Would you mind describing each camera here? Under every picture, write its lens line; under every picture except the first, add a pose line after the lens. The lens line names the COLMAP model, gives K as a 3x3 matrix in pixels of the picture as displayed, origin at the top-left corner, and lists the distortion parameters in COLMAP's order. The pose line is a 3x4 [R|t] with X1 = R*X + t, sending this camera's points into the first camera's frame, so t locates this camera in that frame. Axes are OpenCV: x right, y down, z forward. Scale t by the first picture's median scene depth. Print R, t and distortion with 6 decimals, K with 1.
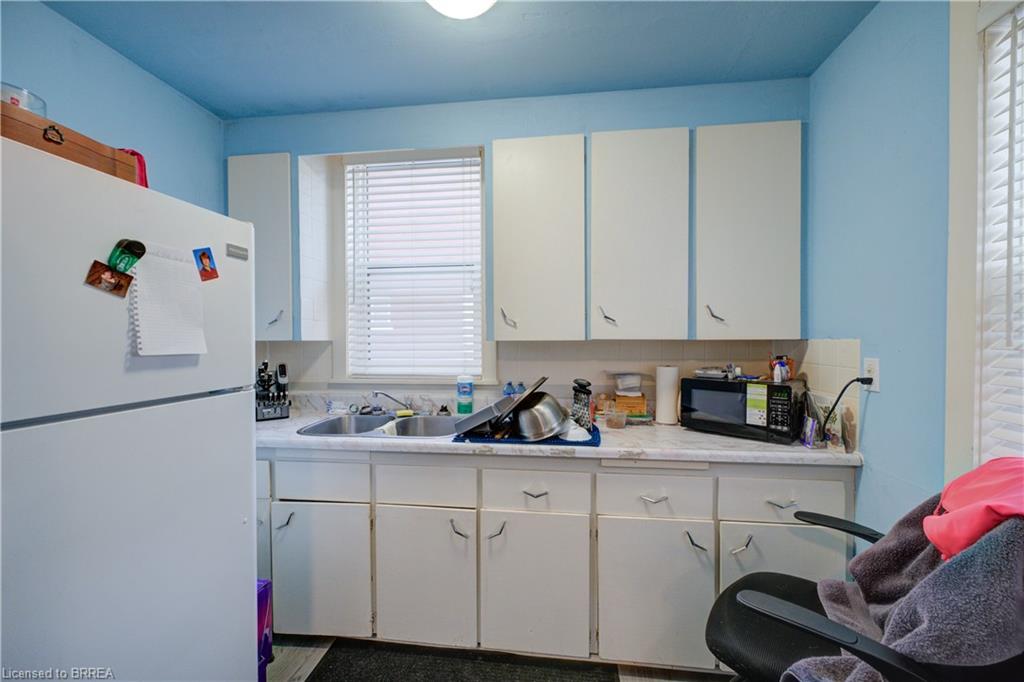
lens RADIAL K [[409.7, 0, 507.9], [0, 409.7, 344.0], [0, 0, 1]] dist [0.000780, -0.000095]
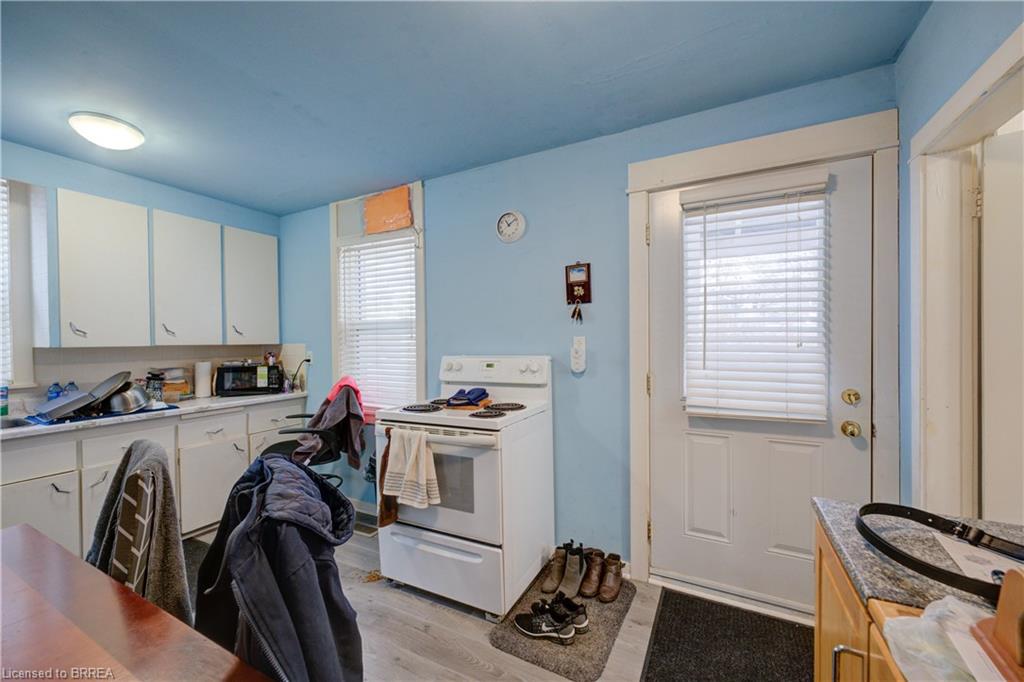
lens RADIAL K [[409.7, 0, 508.5], [0, 409.7, 345.1], [0, 0, 1]] dist [0.000780, -0.000095]
pose [[0.351366, -0.011555, 0.936167, -0.824905], [0.022291, 0.999744, 0.003974, 0.011995], [-0.935973, 0.019472, 0.351534, -0.814127]]
